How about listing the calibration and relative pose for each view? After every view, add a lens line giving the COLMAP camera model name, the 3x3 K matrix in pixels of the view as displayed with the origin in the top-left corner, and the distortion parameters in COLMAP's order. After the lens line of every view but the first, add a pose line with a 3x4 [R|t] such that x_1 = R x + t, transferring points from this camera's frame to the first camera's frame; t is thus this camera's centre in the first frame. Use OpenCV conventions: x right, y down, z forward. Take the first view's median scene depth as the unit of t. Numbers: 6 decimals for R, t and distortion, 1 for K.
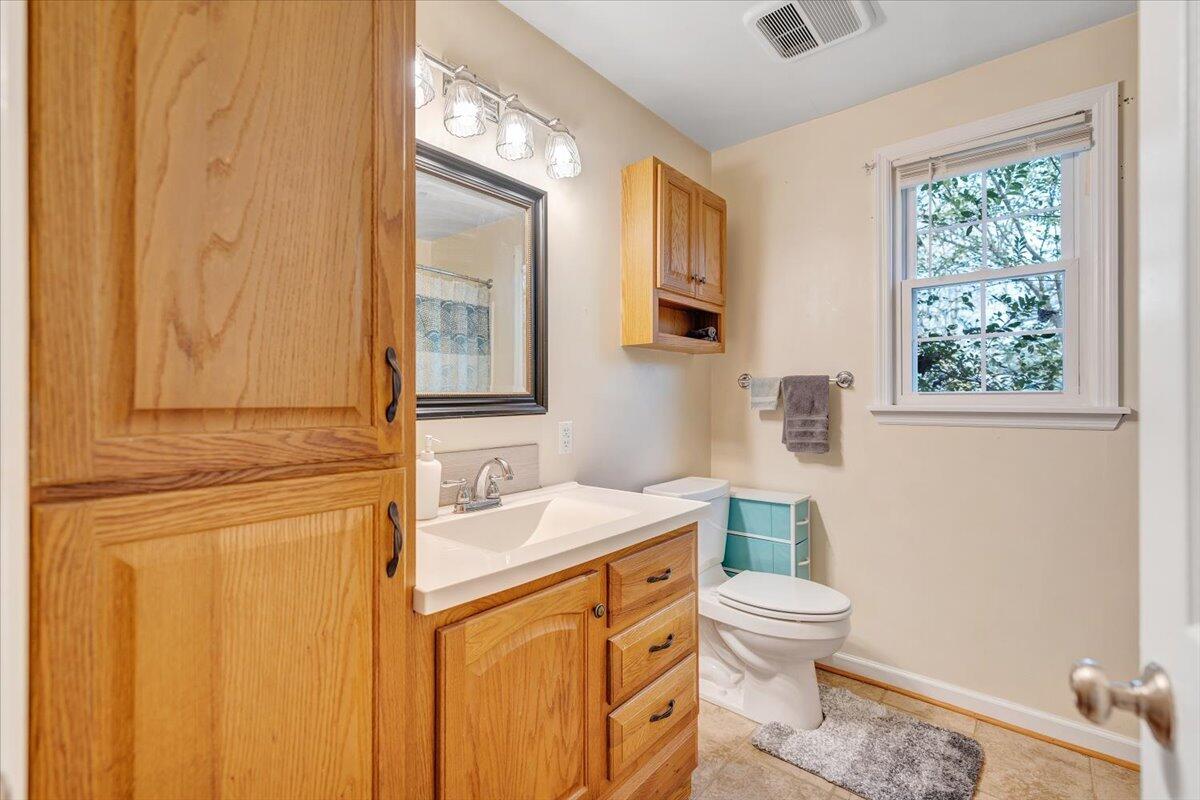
lens RADIAL K [[532.5, 0, 604.7], [0, 532.5, 397.8], [0, 0, 1]] dist [0.001597, 0.000055]
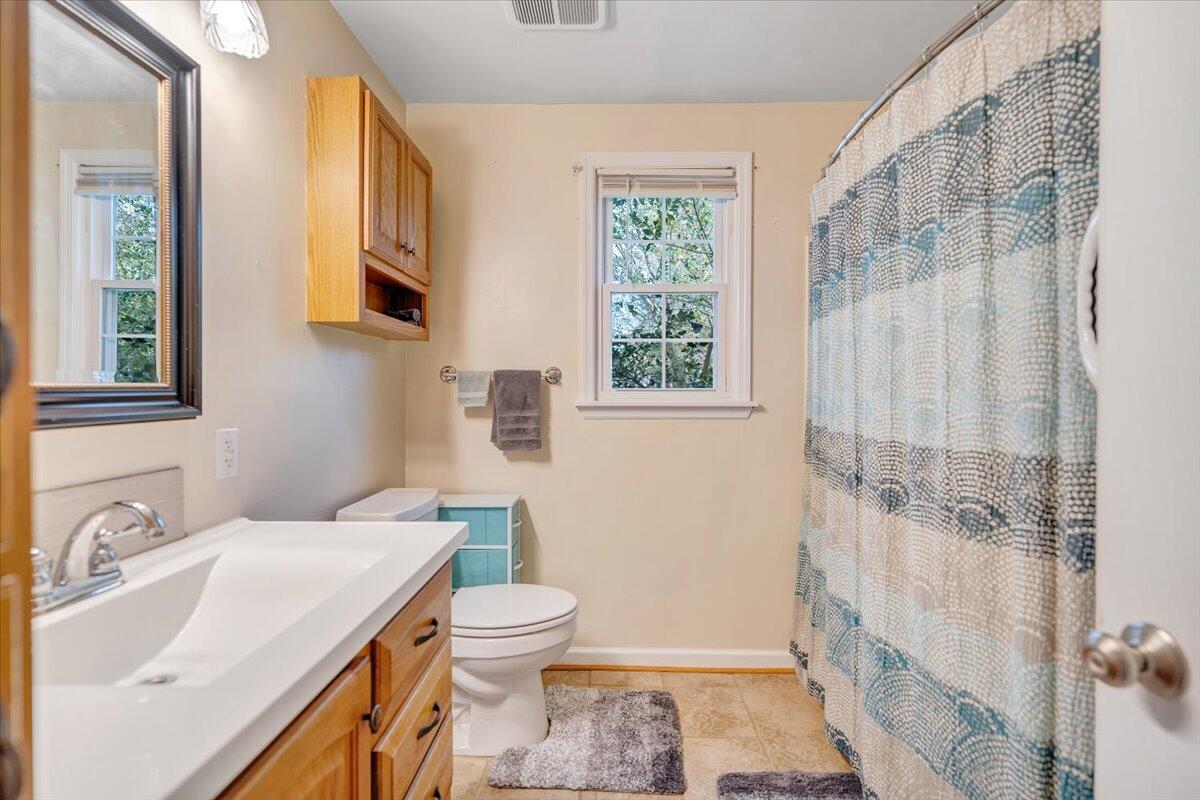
lens RADIAL K [[532.5, 0, 604.7], [0, 532.5, 397.8], [0, 0, 1]] dist [0.001597, 0.000055]
pose [[0.774616, -0.002652, 0.632427, -0.121089], [-0.004310, 0.999946, 0.009472, -0.001894], [-0.632418, -0.010063, 0.774562, 0.183223]]
